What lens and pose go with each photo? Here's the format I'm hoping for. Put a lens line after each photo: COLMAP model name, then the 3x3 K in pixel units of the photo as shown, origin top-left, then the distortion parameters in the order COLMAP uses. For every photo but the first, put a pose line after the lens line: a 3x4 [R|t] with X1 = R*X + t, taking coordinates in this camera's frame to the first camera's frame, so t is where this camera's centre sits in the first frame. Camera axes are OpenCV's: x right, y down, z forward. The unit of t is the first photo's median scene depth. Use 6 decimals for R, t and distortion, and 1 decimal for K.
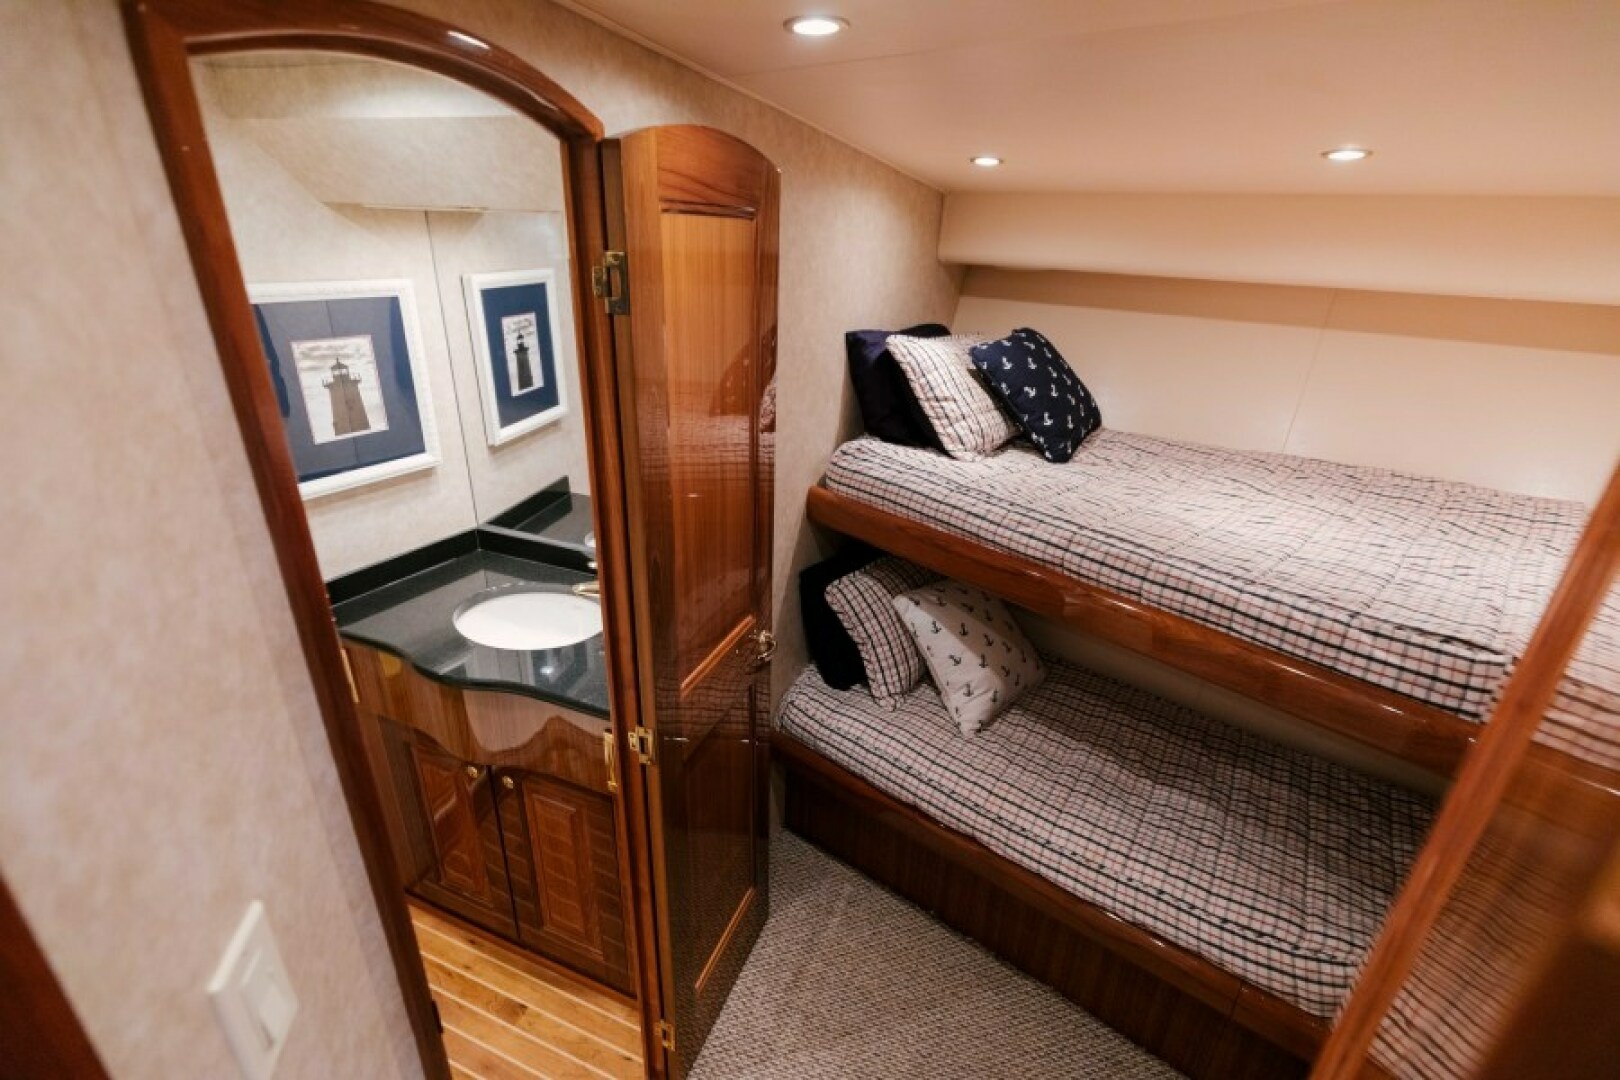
lens RADIAL K [[721.9, 0, 812.1], [0, 721.9, 539.4], [0, 0, 1]] dist [0.004586, -0.001615]
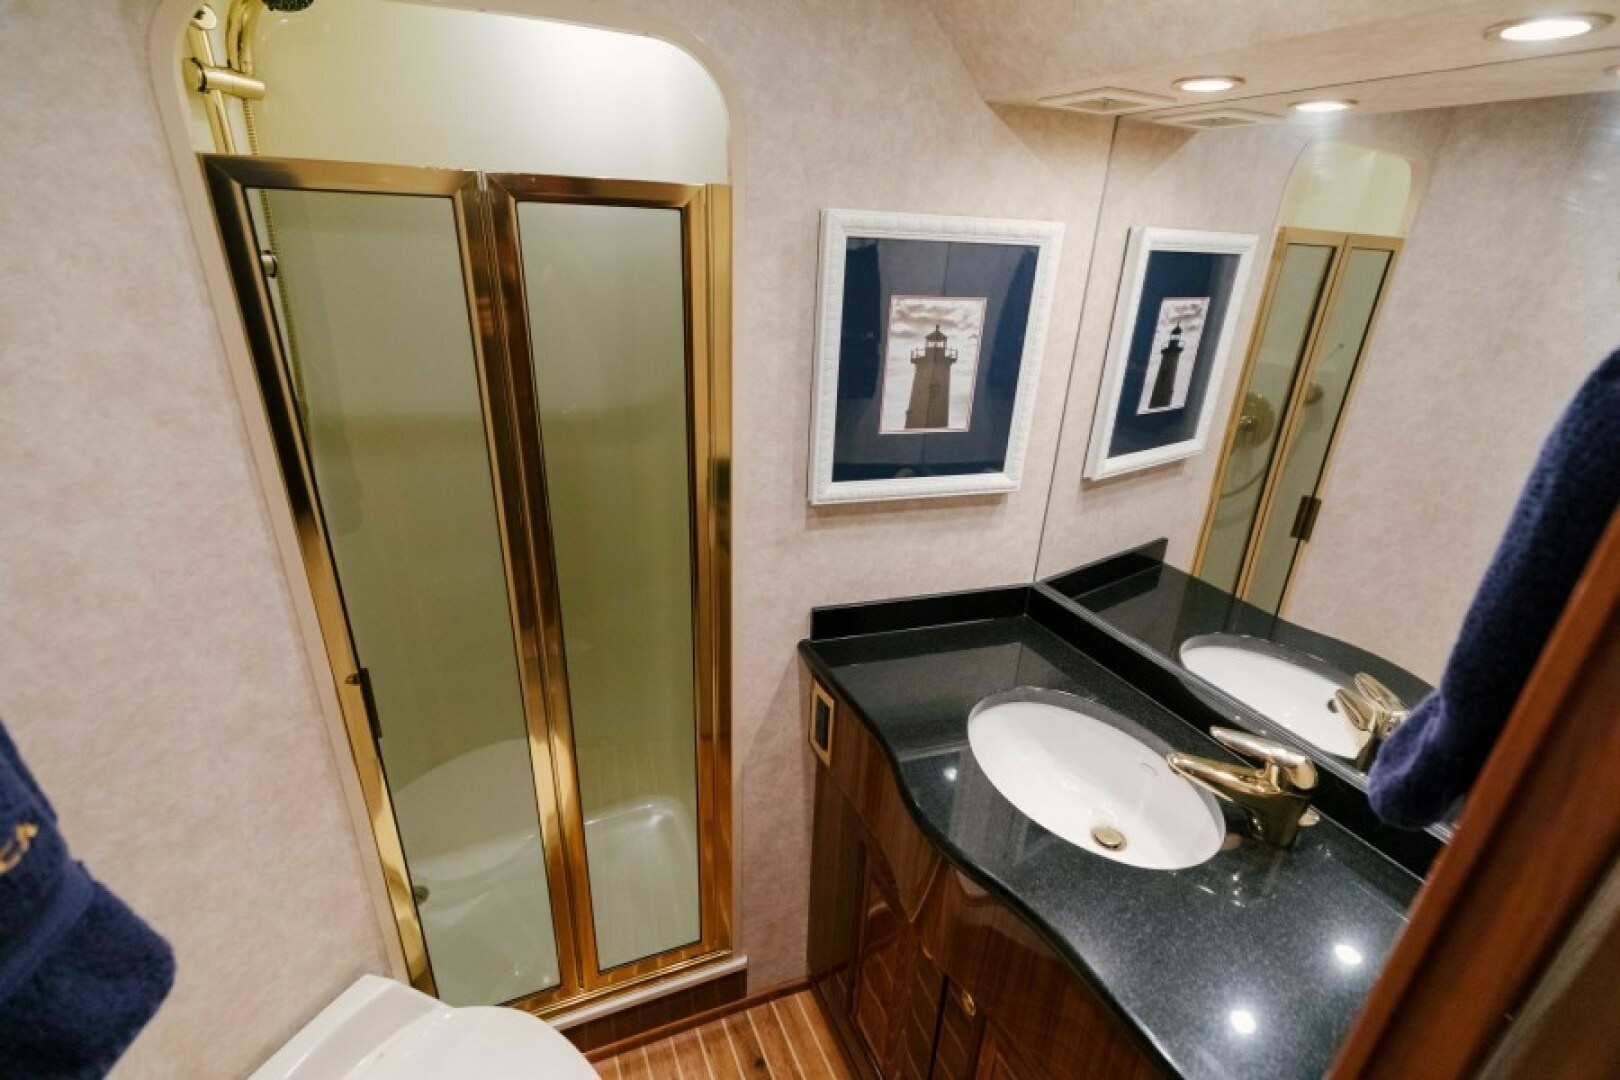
lens RADIAL K [[721.9, 0, 799.5], [0, 721.9, 542.0], [0, 0, 1]] dist [0.004586, -0.001615]
pose [[0.728361, 0.260412, -0.633779, -0.211101], [-0.282273, 0.956866, 0.068766, -0.046106], [0.624349, 0.128812, 0.770452, 0.334156]]
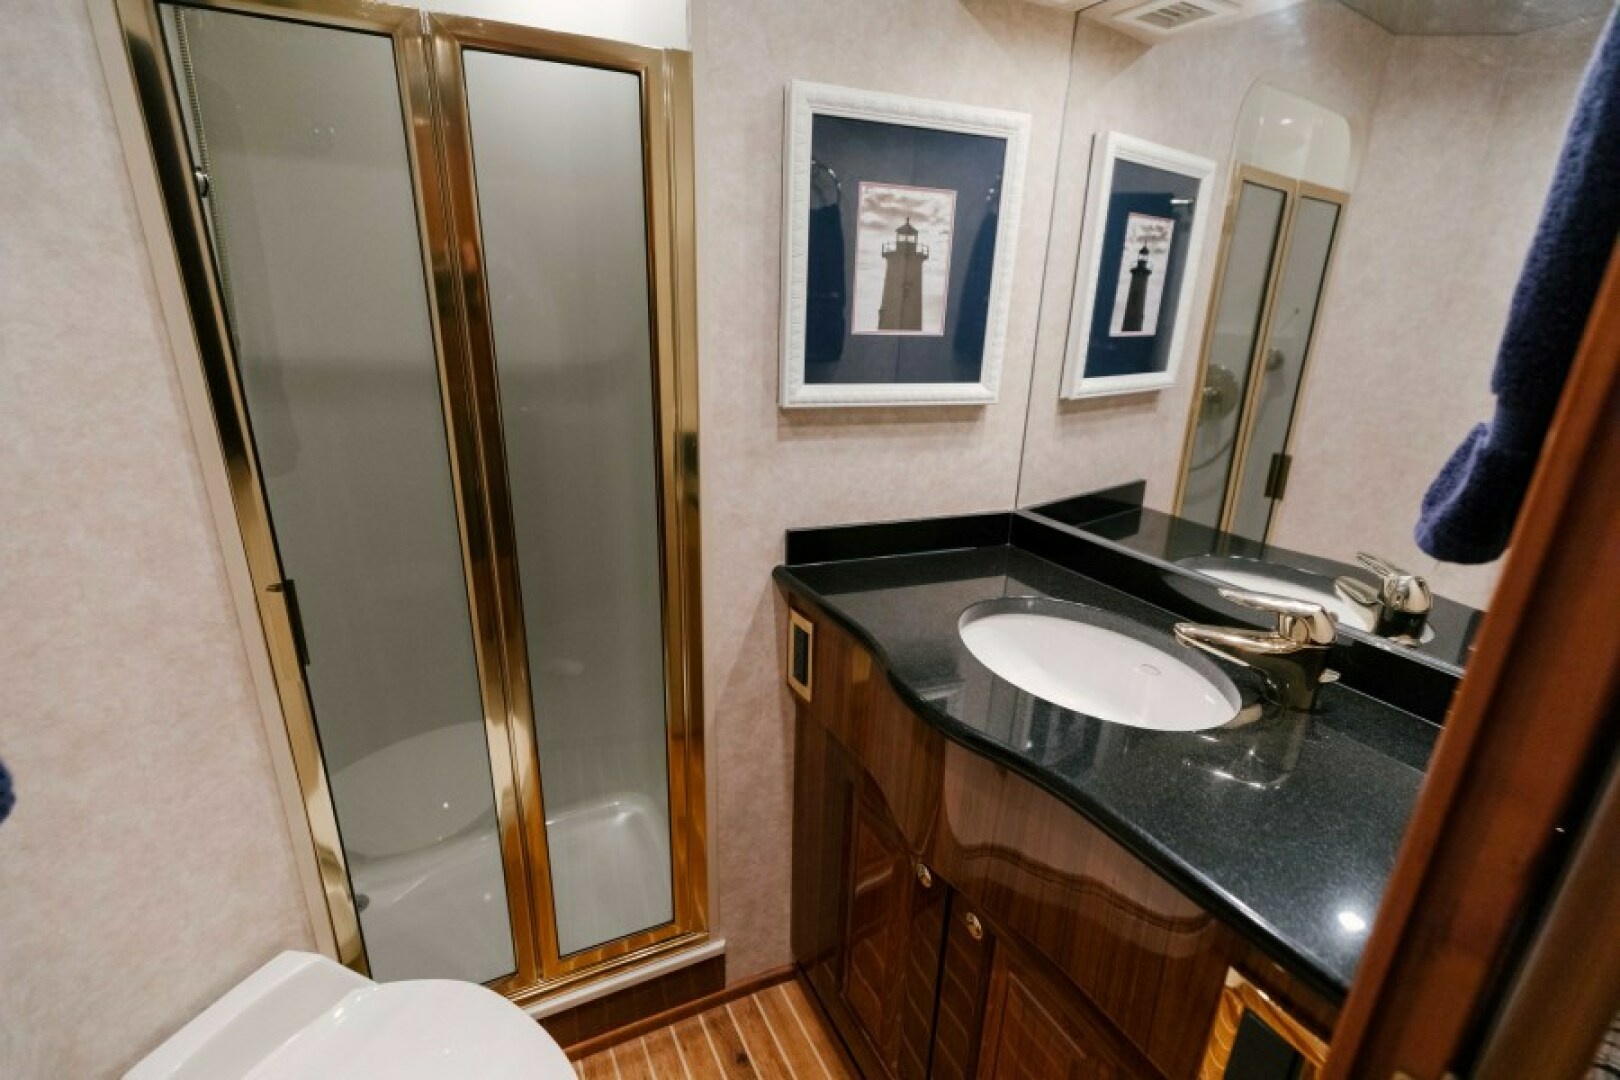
lens RADIAL K [[721.9, 0, 801.2], [0, 721.9, 534.6], [0, 0, 1]] dist [0.004586, -0.001615]
pose [[0.762233, 0.191493, -0.618329, -0.210519], [-0.256531, 0.966388, -0.016948, 0.075827], [0.594300, 0.171539, 0.785737, 0.381671]]
